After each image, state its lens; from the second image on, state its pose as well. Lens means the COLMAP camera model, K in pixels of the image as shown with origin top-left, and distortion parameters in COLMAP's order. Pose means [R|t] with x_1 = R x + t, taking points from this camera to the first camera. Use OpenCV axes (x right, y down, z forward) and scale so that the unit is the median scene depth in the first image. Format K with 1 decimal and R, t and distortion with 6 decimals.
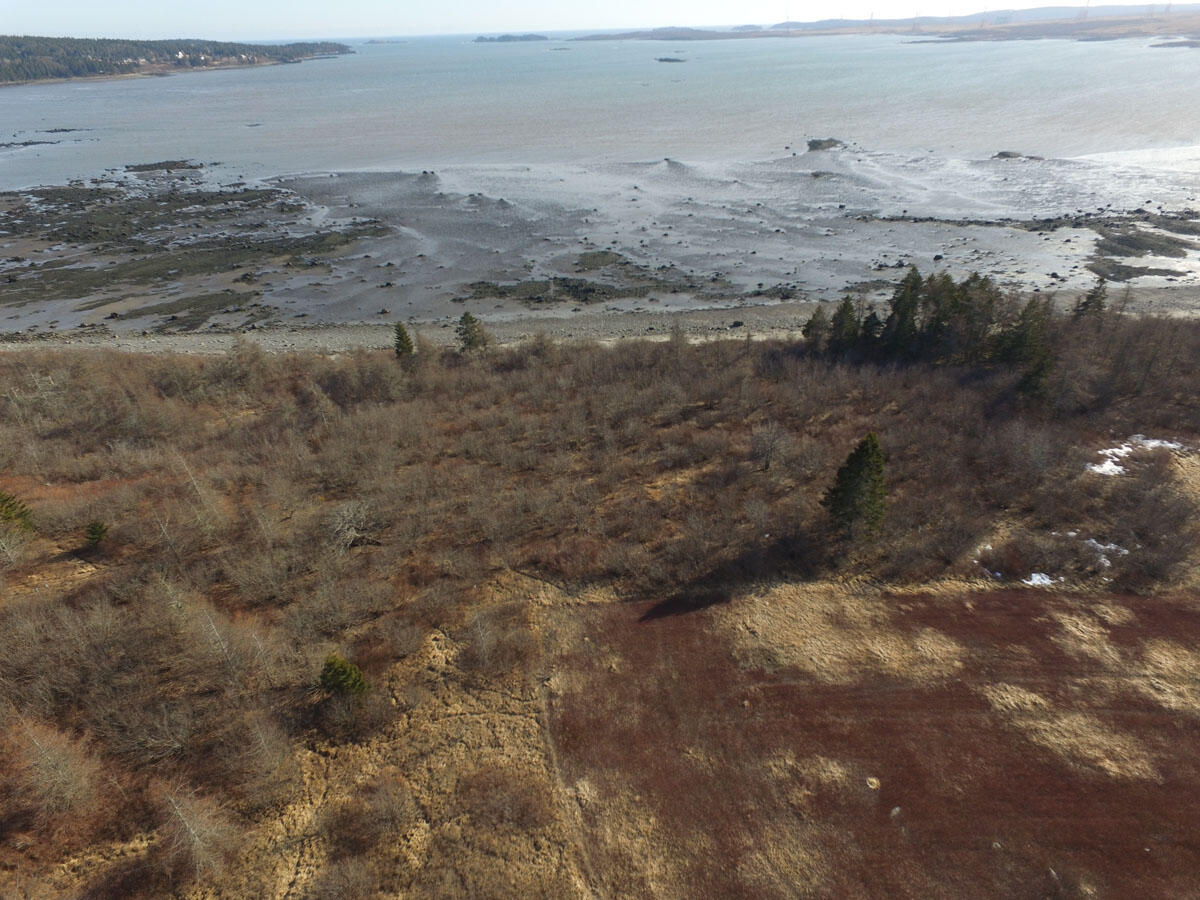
lens RADIAL K [[689.9, 0, 586.4], [0, 689.9, 450.9], [0, 0, 1]] dist [-0.008457, 0.015495]
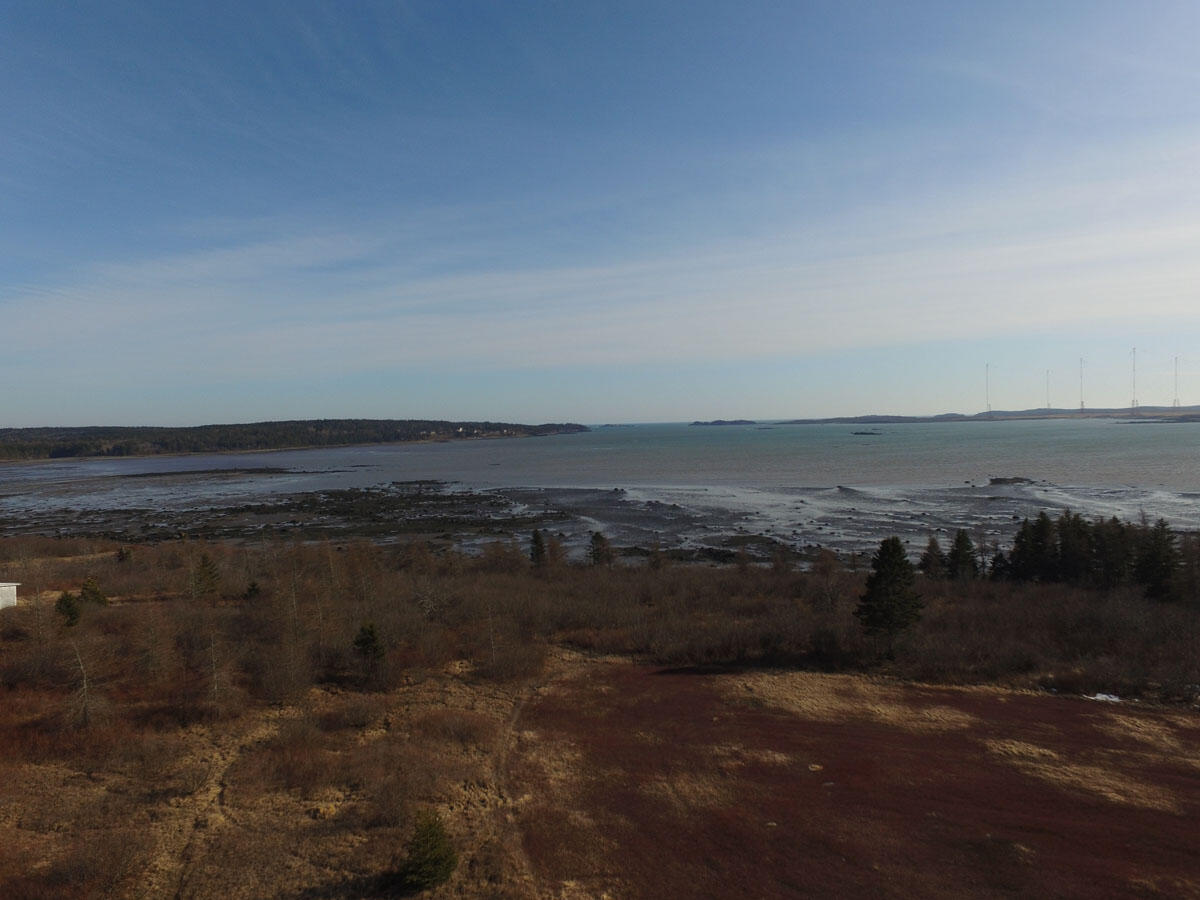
lens RADIAL K [[689.9, 0, 586.4], [0, 689.9, 450.9], [0, 0, 1]] dist [-0.008457, 0.015495]
pose [[0.956454, 0.015273, -0.291483, 0.080692], [-0.155196, 0.872377, -0.463543, 0.123629], [0.247203, 0.488594, 0.836759, -0.016000]]
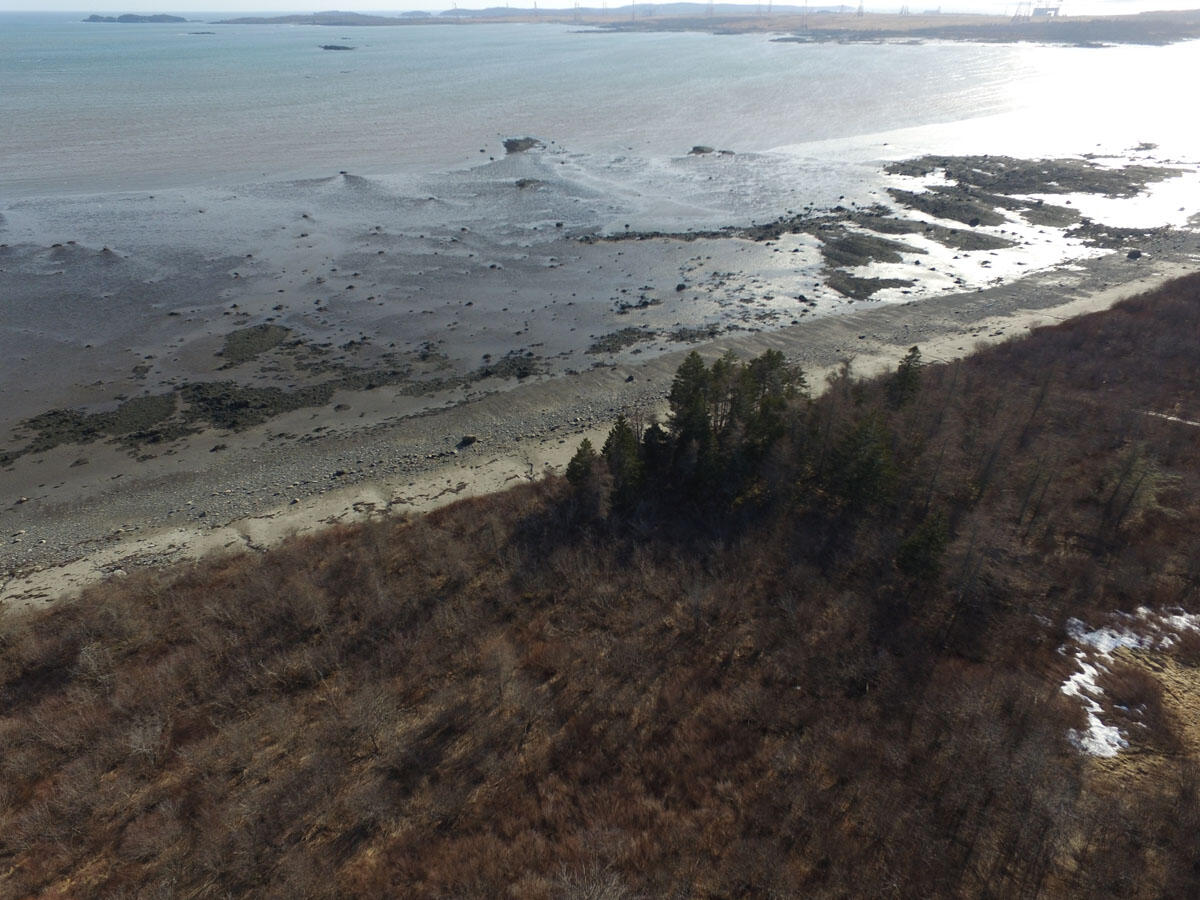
lens RADIAL K [[689.9, 0, 586.4], [0, 689.9, 450.9], [0, 0, 1]] dist [-0.008457, 0.015495]
pose [[0.920482, -0.193417, 0.339561, 0.063057], [0.188568, 0.980908, 0.047563, -0.127398], [-0.342278, 0.020250, 0.939381, 0.211051]]
